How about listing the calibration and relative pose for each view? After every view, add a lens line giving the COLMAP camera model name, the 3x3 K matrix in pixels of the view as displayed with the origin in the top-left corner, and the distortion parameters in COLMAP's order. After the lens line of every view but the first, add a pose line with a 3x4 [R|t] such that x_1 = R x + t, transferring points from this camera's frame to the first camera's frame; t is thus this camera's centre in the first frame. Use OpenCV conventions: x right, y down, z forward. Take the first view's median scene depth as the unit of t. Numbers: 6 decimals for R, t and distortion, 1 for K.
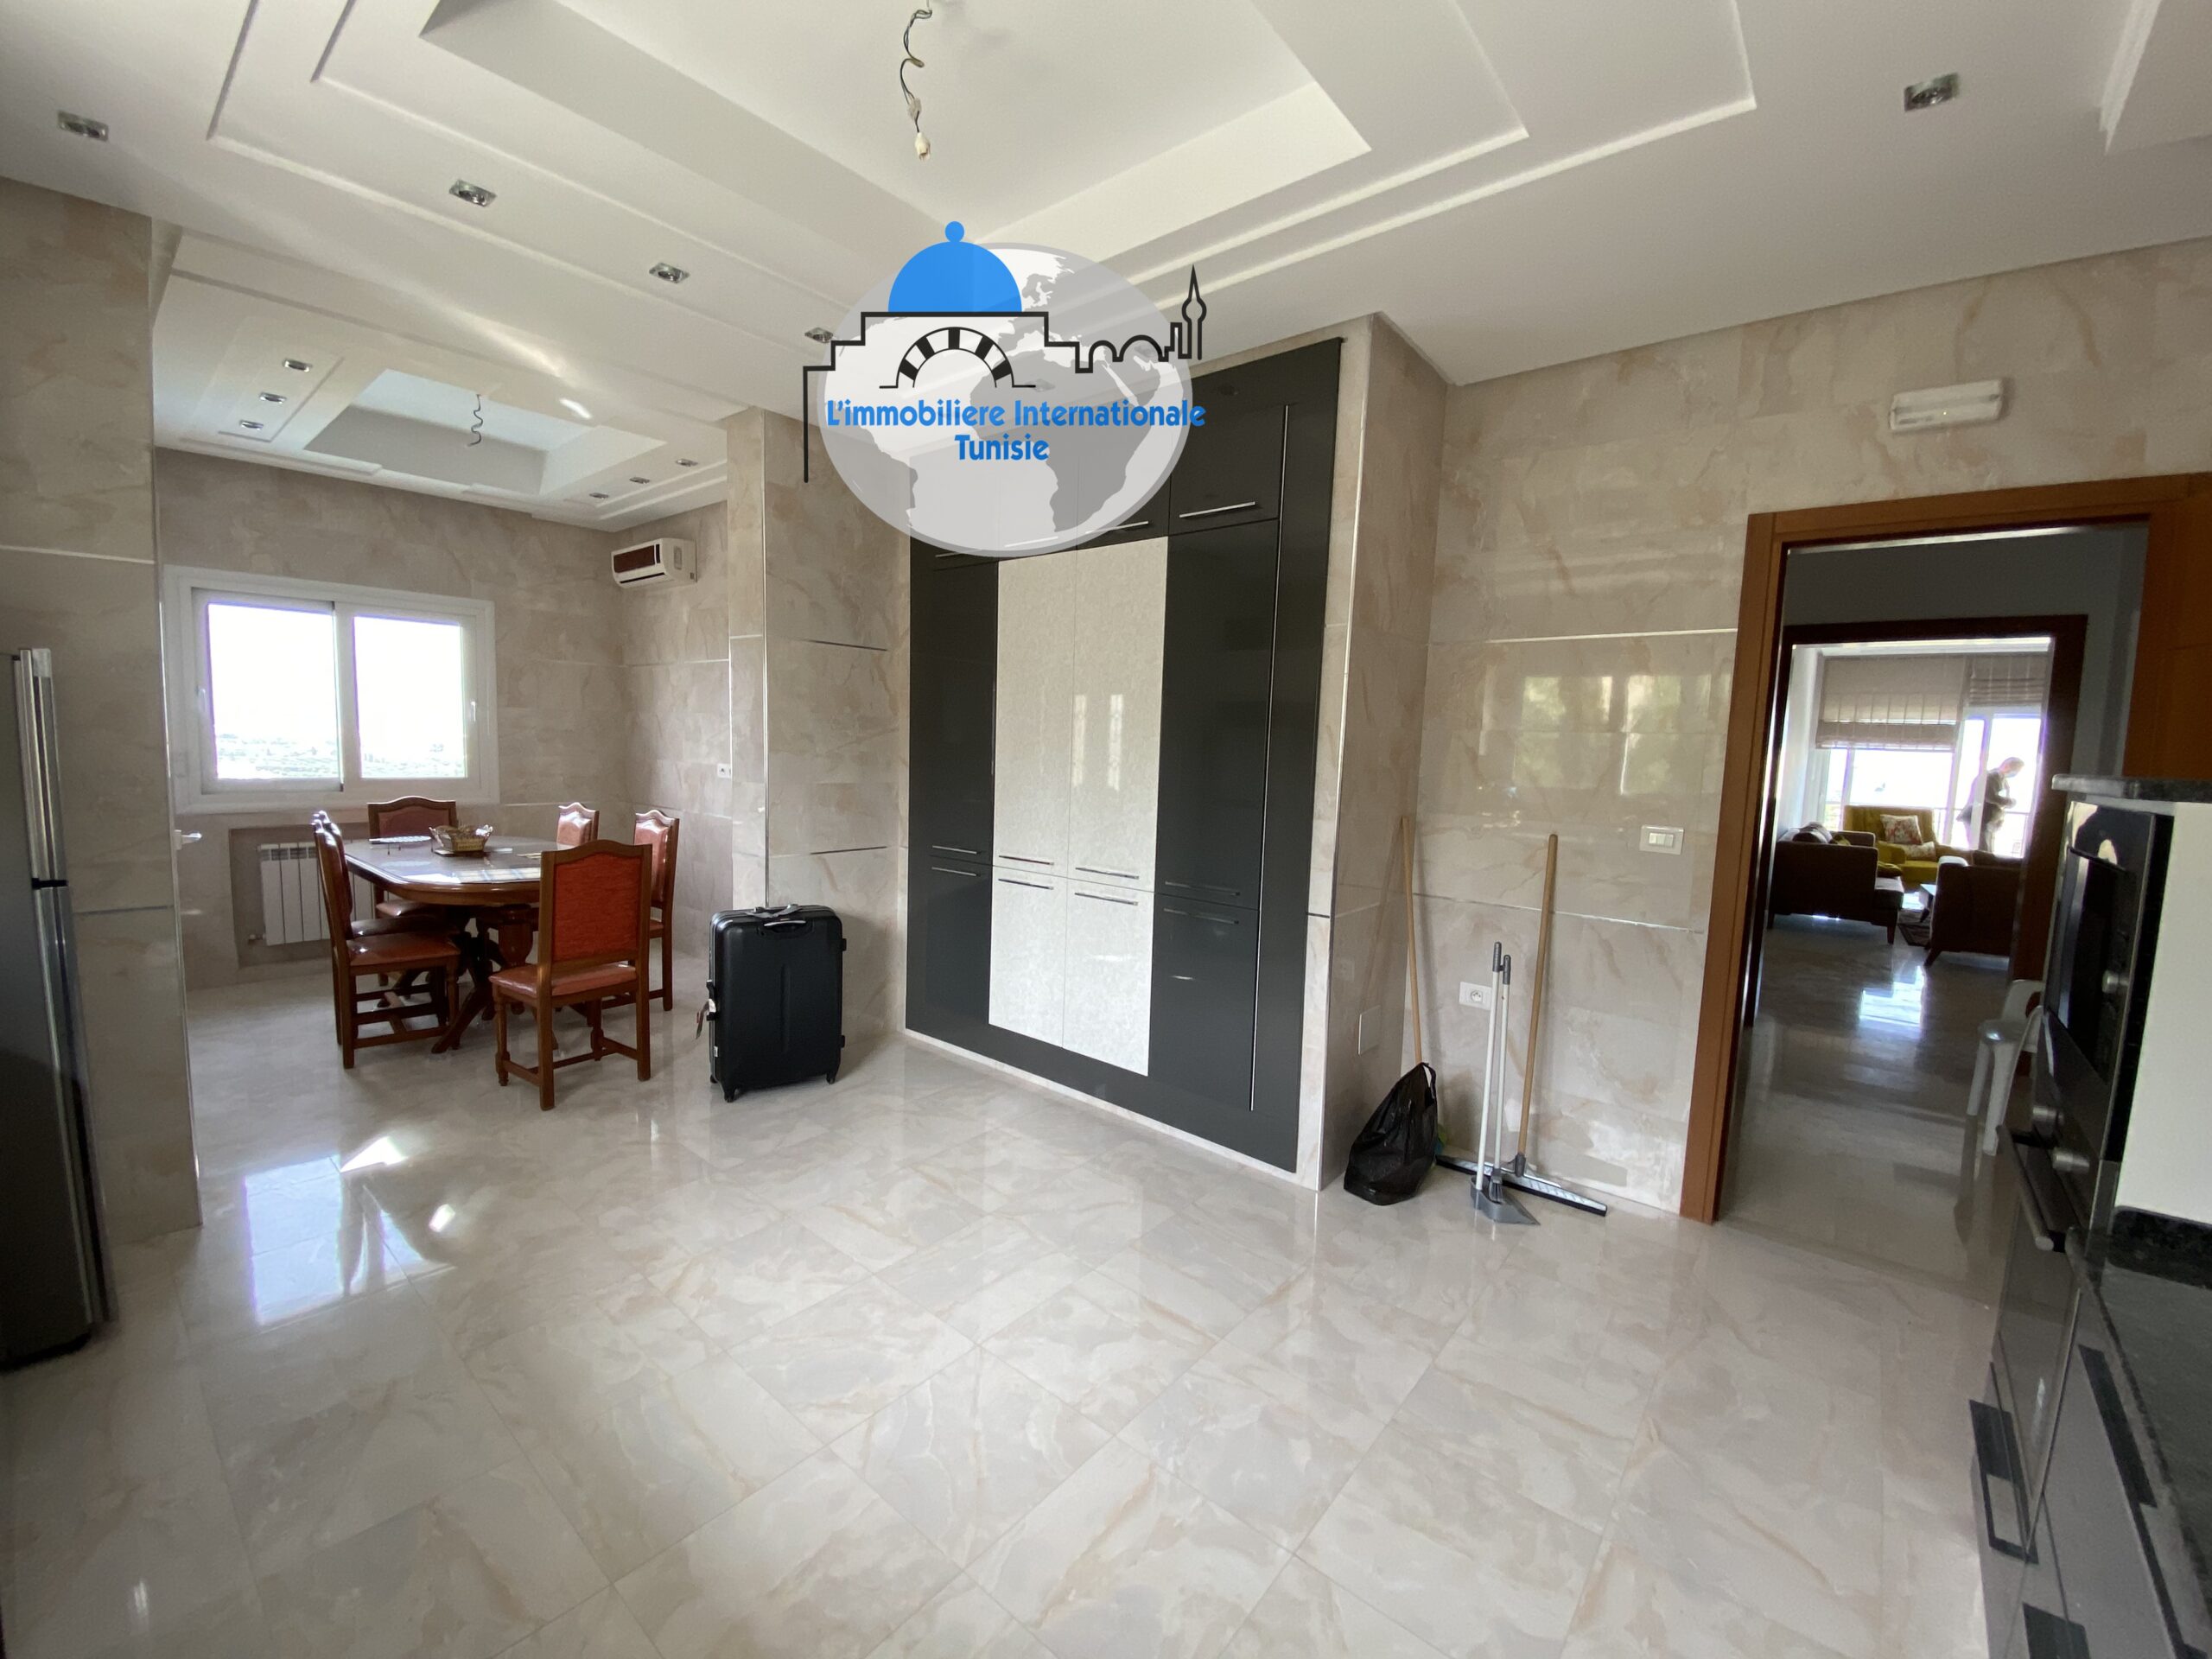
lens RADIAL K [[897.6, 0, 1100.8], [0, 897.6, 831.8], [0, 0, 1]] dist [0.018483, -0.017784]
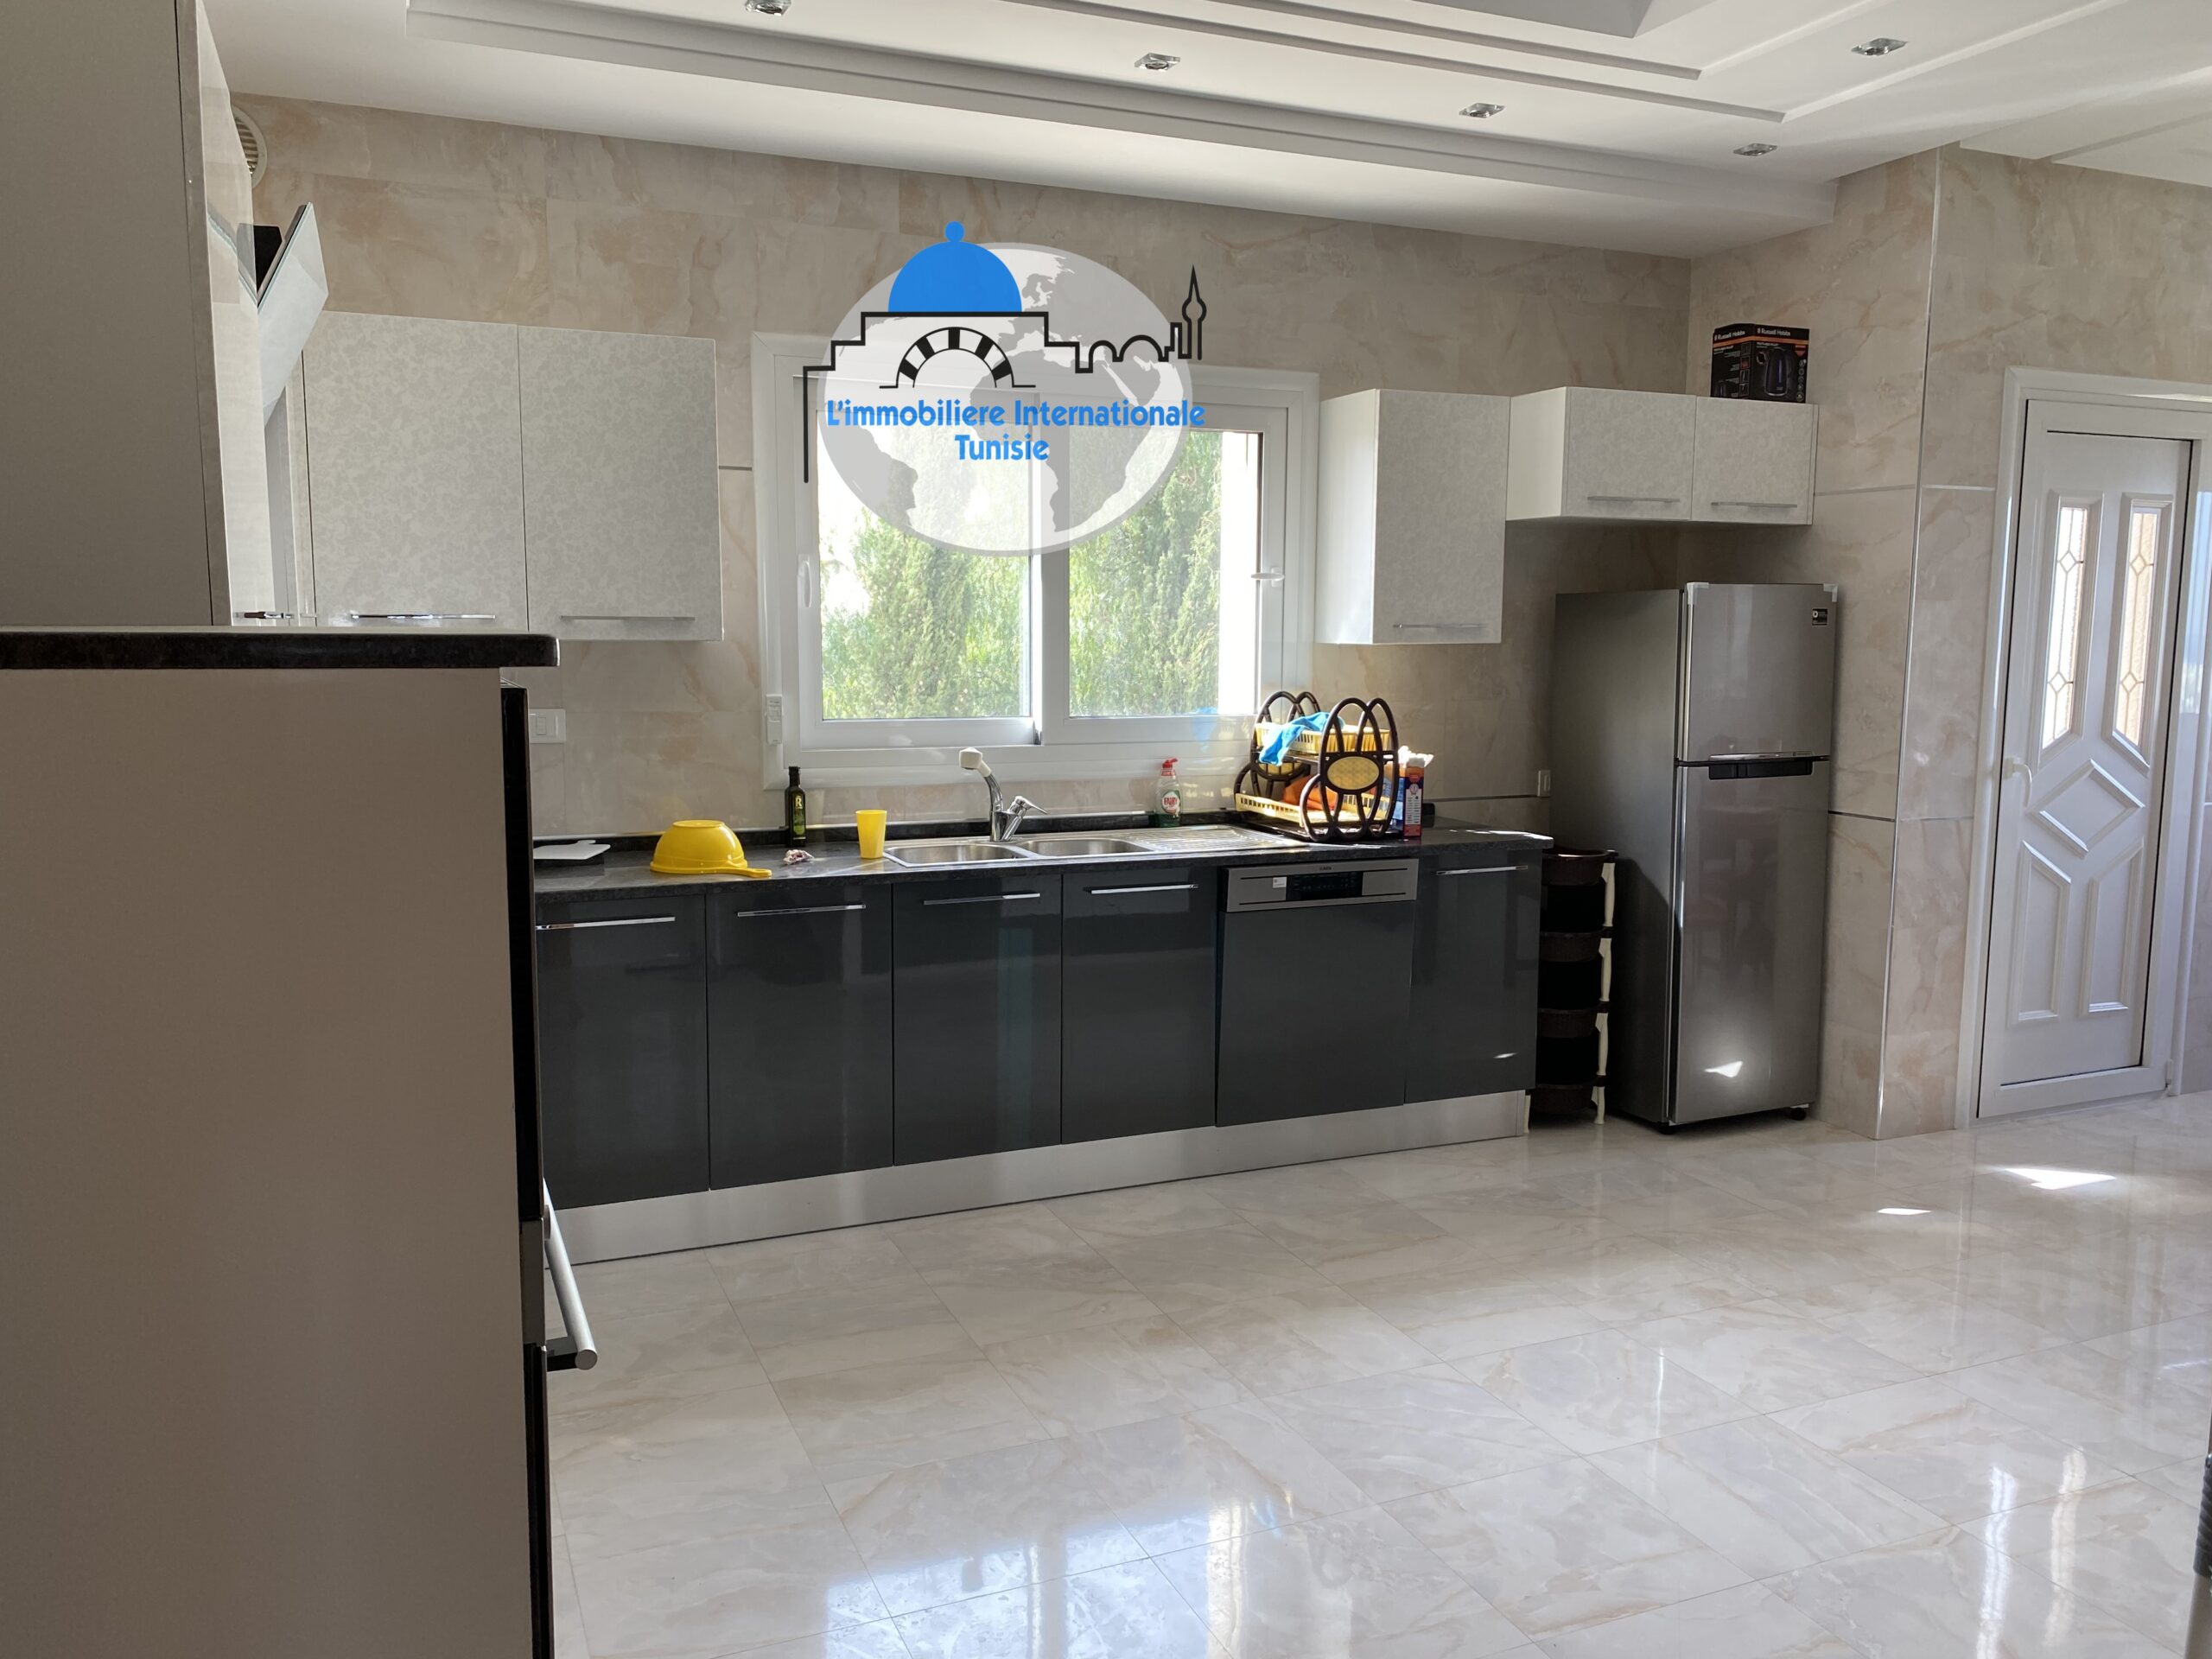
lens RADIAL K [[1703.2, 0, 1106.0], [0, 1703.2, 829.5], [0, 0, 1]] dist [0.008258, 0.003359]
pose [[-0.449119, 0.074725, -0.890341, 1.184144], [-0.112390, 0.983856, 0.139268, -0.081444], [0.886375, 0.162613, -0.433471, 1.123149]]
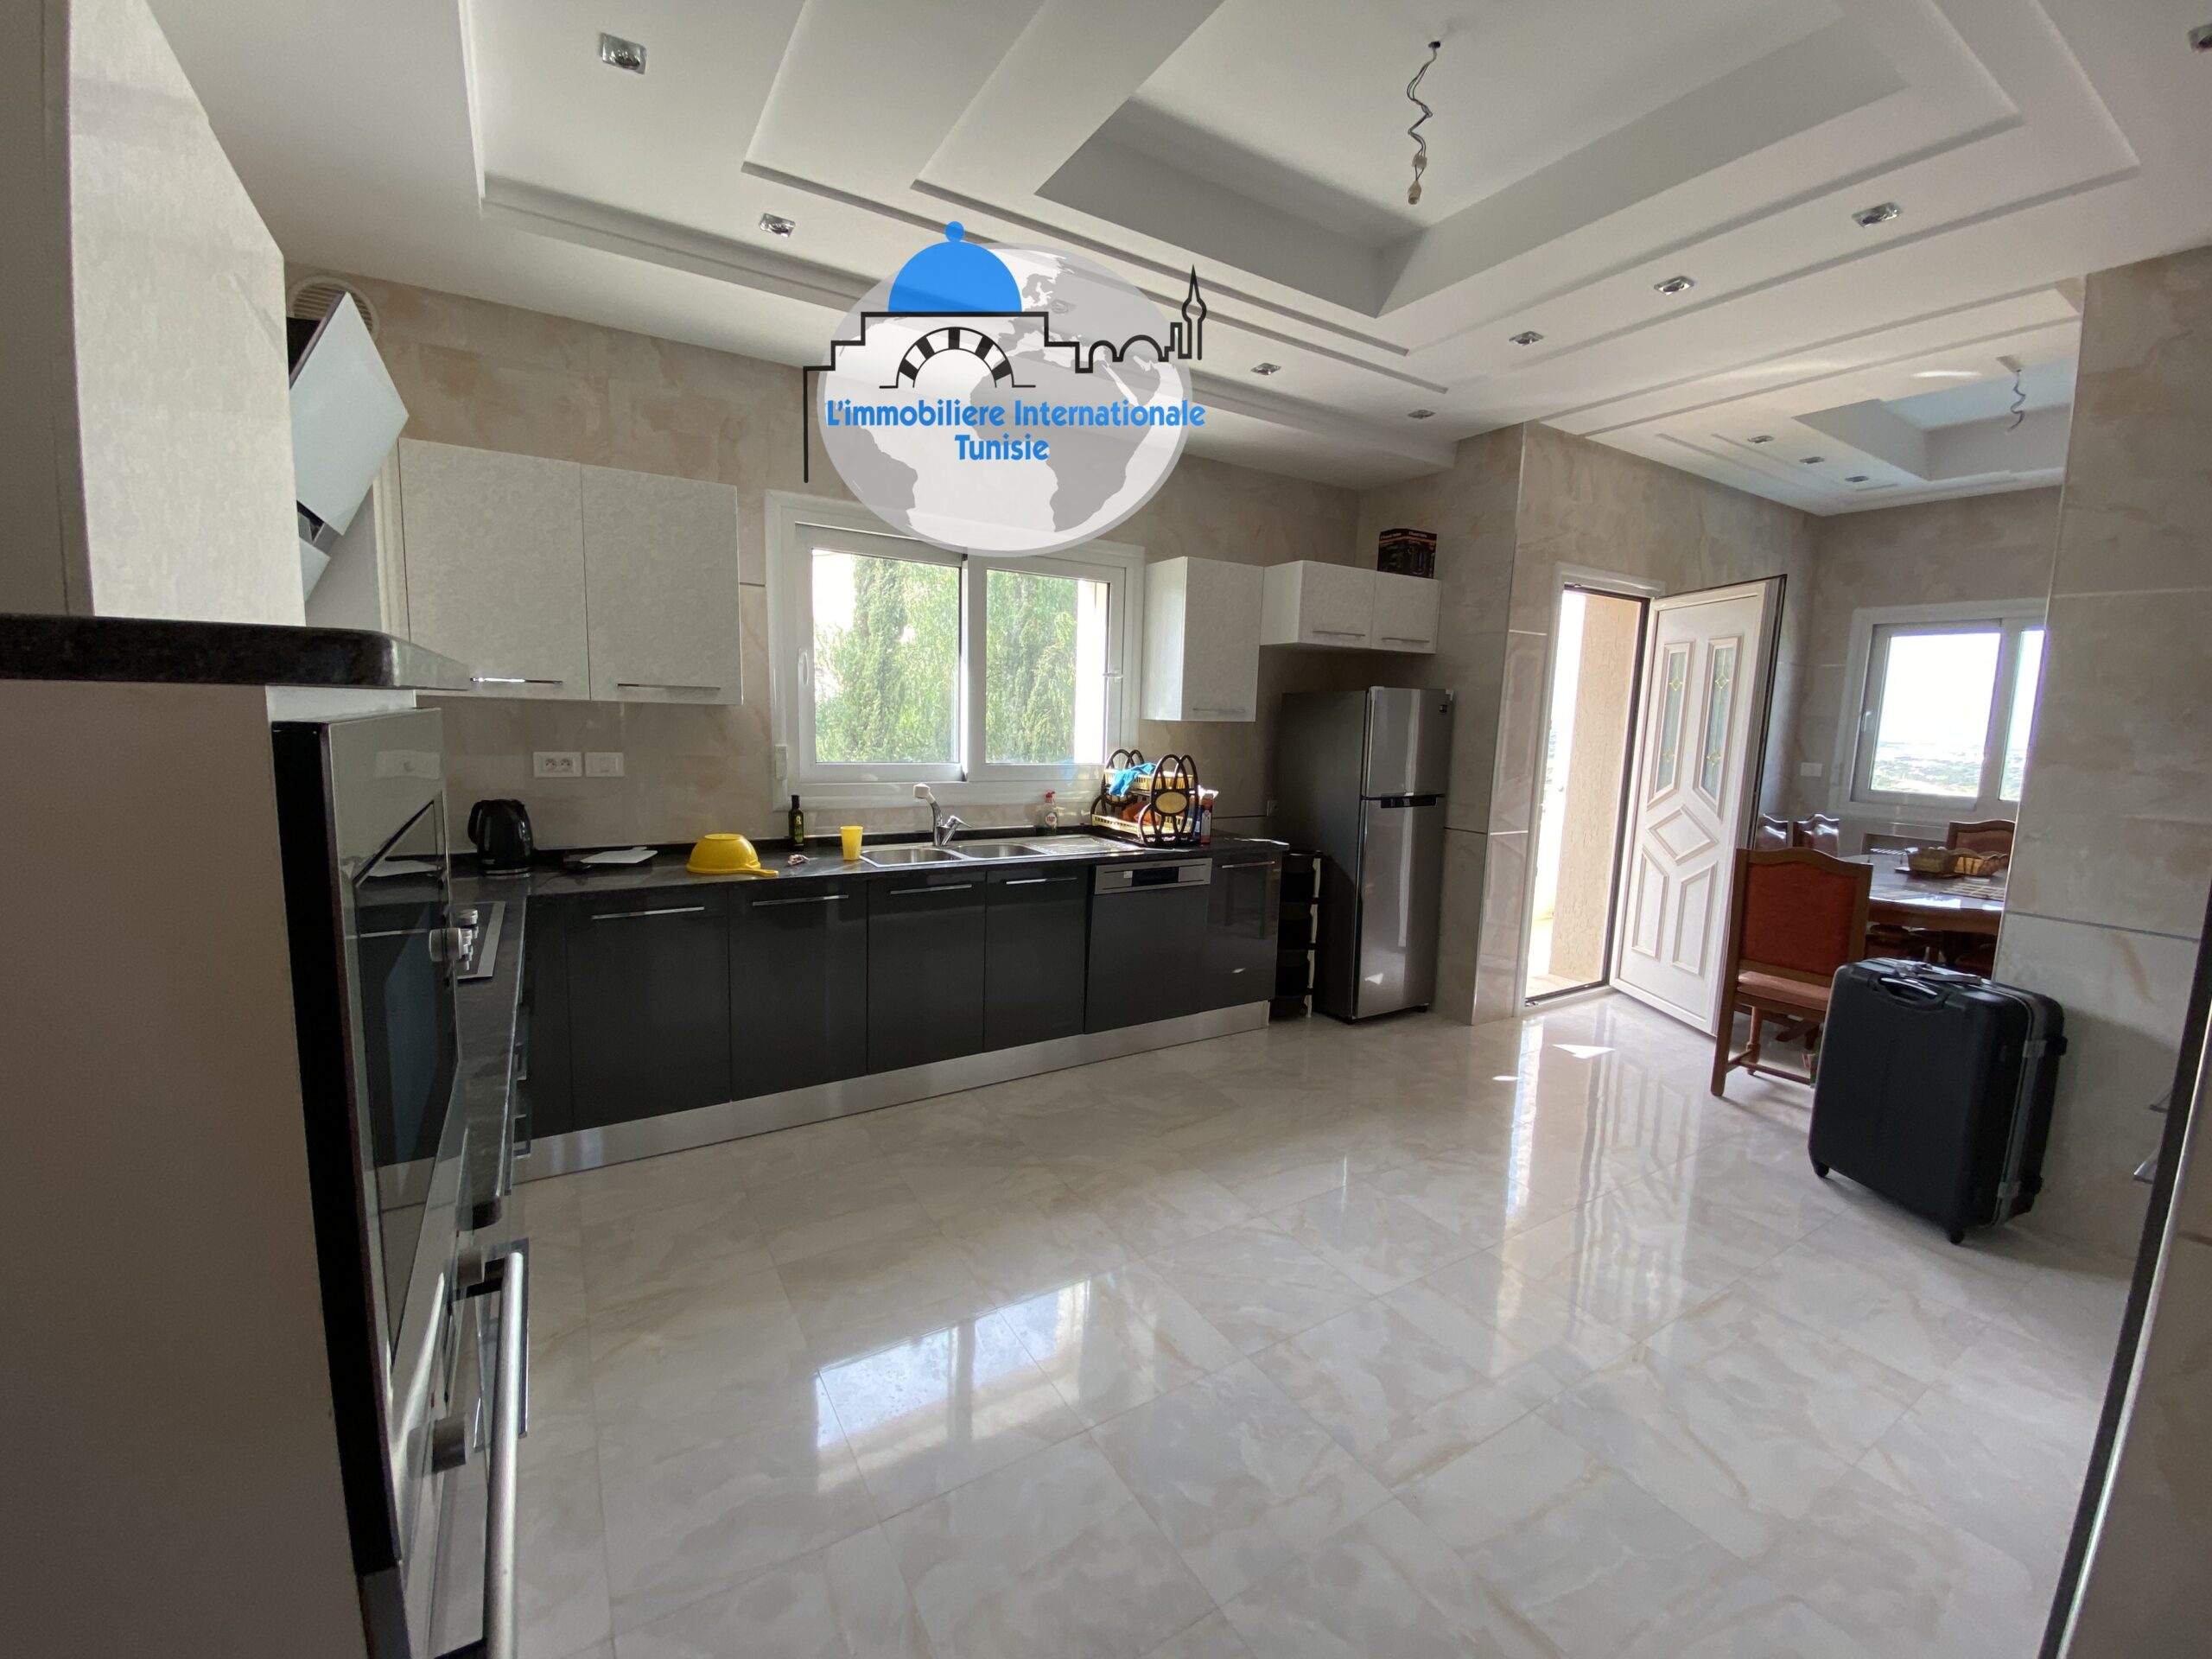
lens RADIAL K [[897.6, 0, 1100.8], [0, 897.6, 831.8], [0, 0, 1]] dist [0.018483, -0.017784]
pose [[-0.314137, 0.083821, -0.945670, 0.856743], [-0.137864, 0.981509, 0.132794, -0.047757], [0.939314, 0.172089, -0.296772, 0.876413]]
